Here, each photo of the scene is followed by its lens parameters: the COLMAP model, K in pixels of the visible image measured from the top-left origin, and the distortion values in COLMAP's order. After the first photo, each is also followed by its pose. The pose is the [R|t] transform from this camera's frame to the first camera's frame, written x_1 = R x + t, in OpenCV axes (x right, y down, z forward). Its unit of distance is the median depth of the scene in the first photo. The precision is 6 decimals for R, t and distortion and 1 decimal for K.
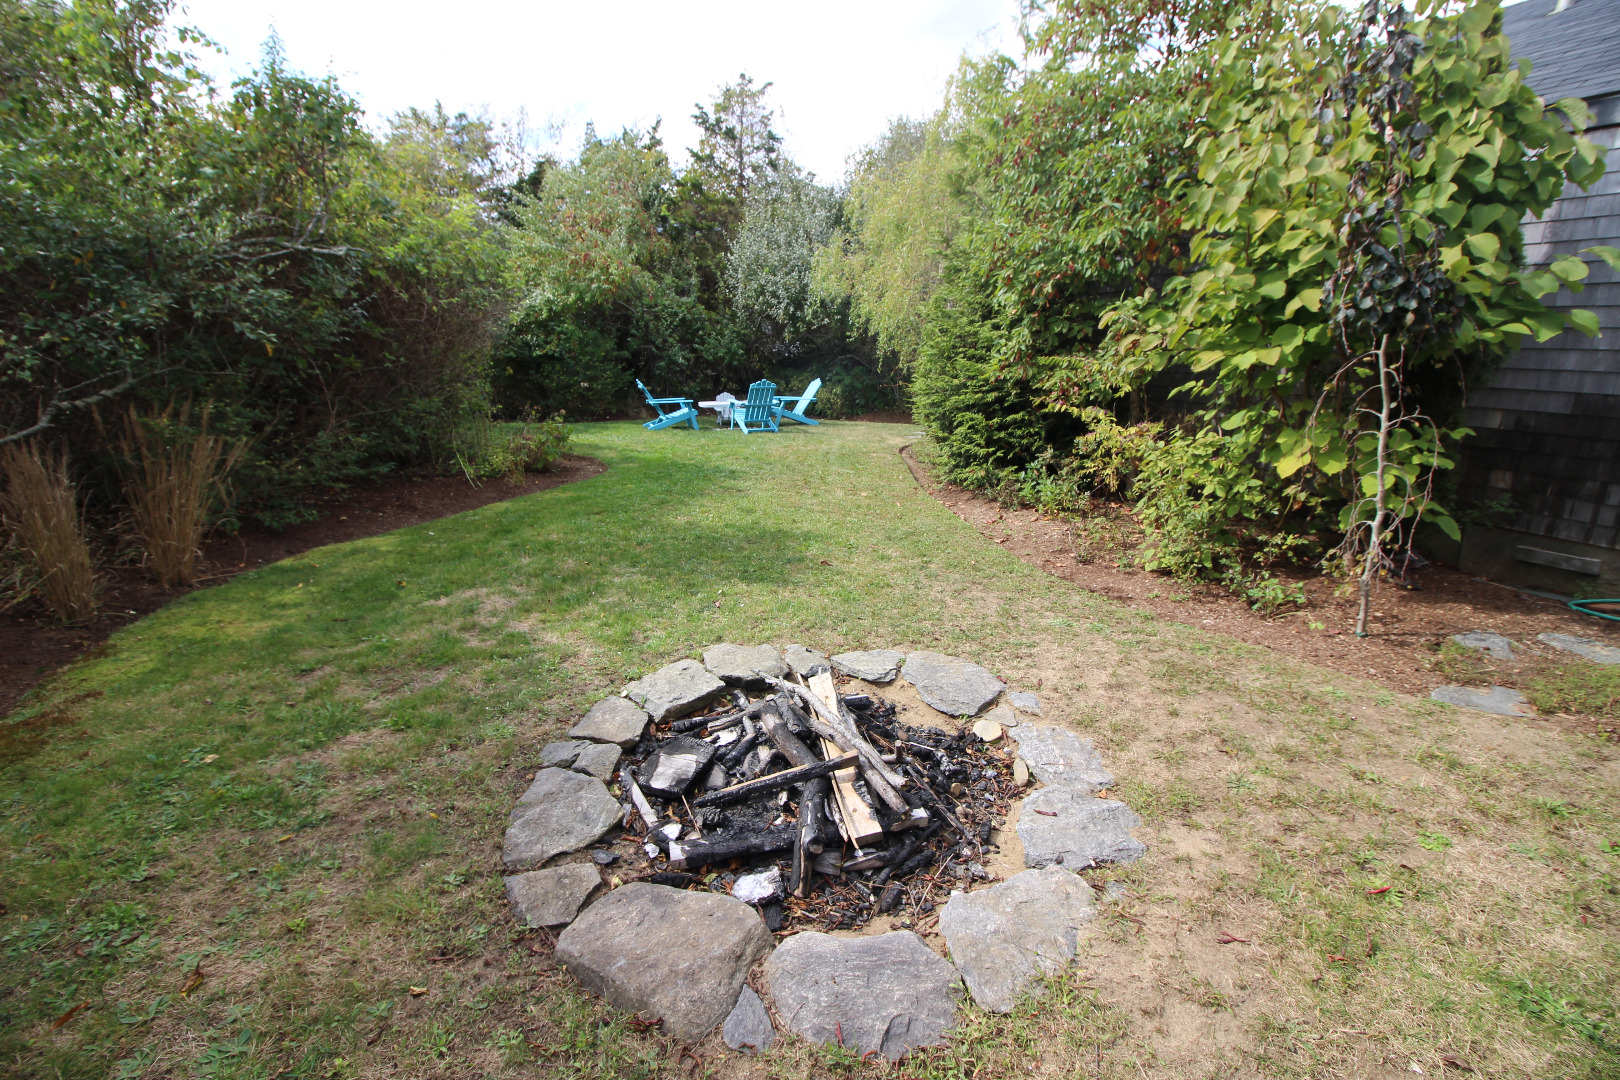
lens RADIAL K [[743.4, 0, 816.5], [0, 743.4, 529.1], [0, 0, 1]] dist [-0.011761, -0.008641]
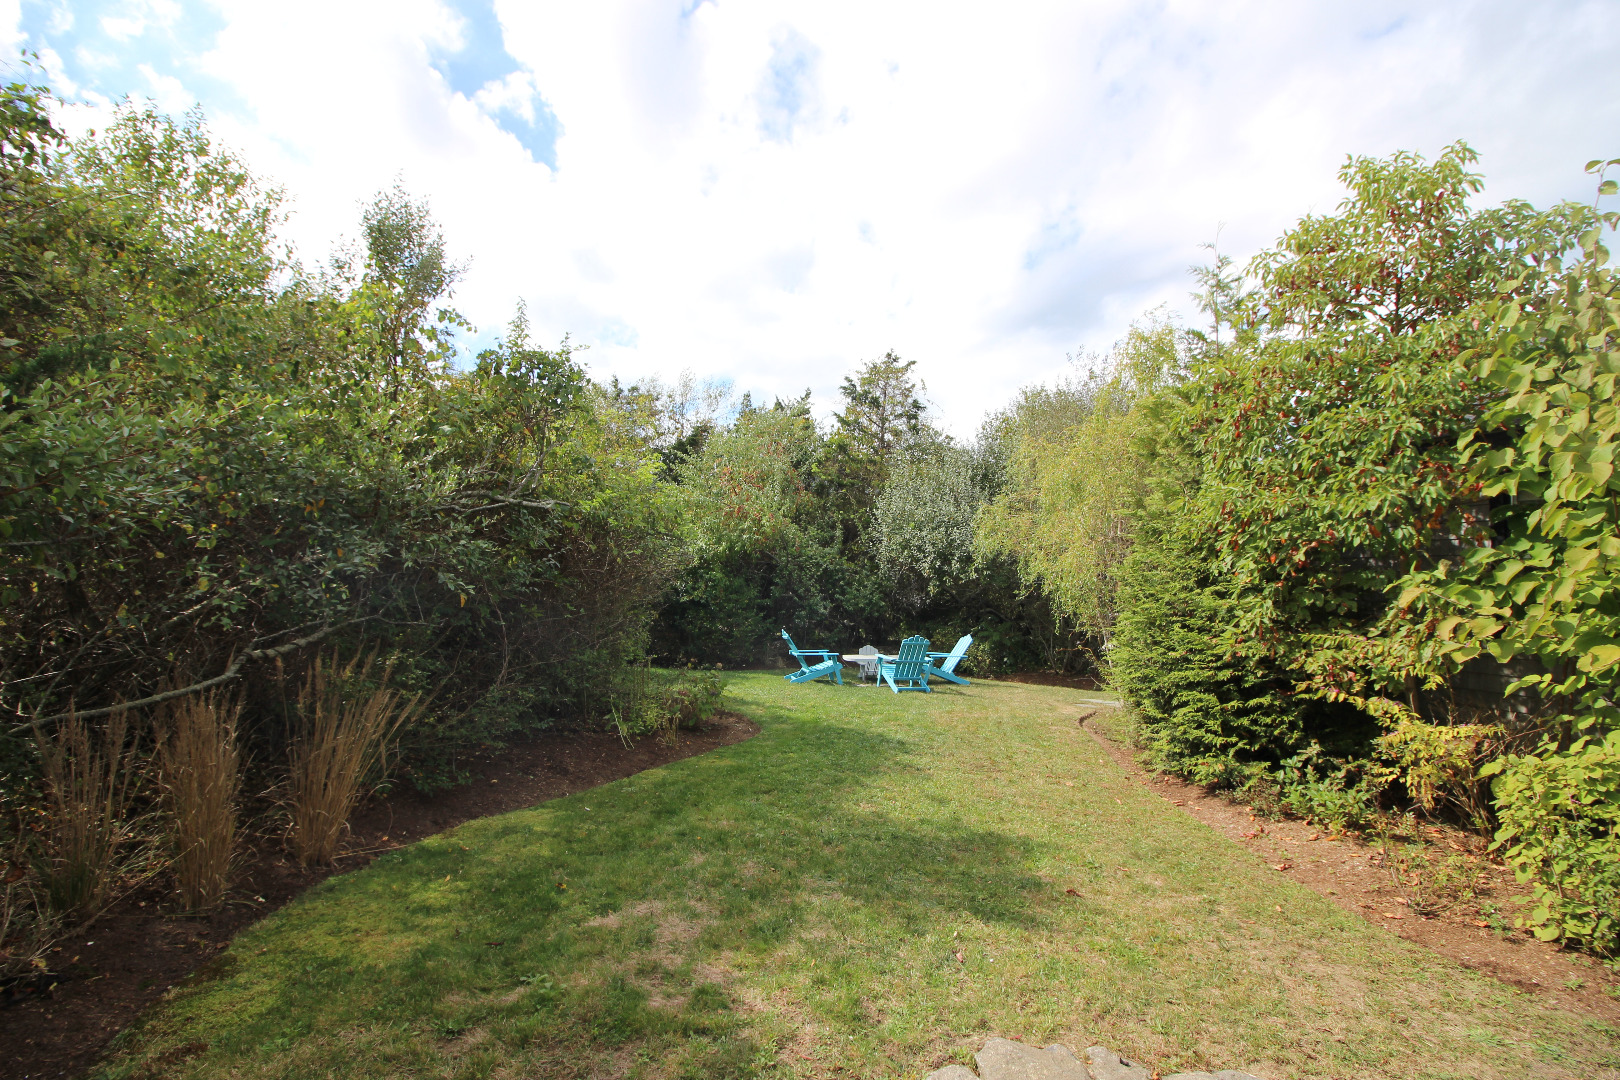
lens RADIAL K [[743.4, 0, 818.0], [0, 743.4, 529.7], [0, 0, 1]] dist [-0.011761, -0.008641]
pose [[0.990252, 0.018349, -0.138075, -0.137389], [-0.061272, 0.947608, -0.313505, -0.050049], [0.125088, 0.318909, 0.939494, 0.106832]]
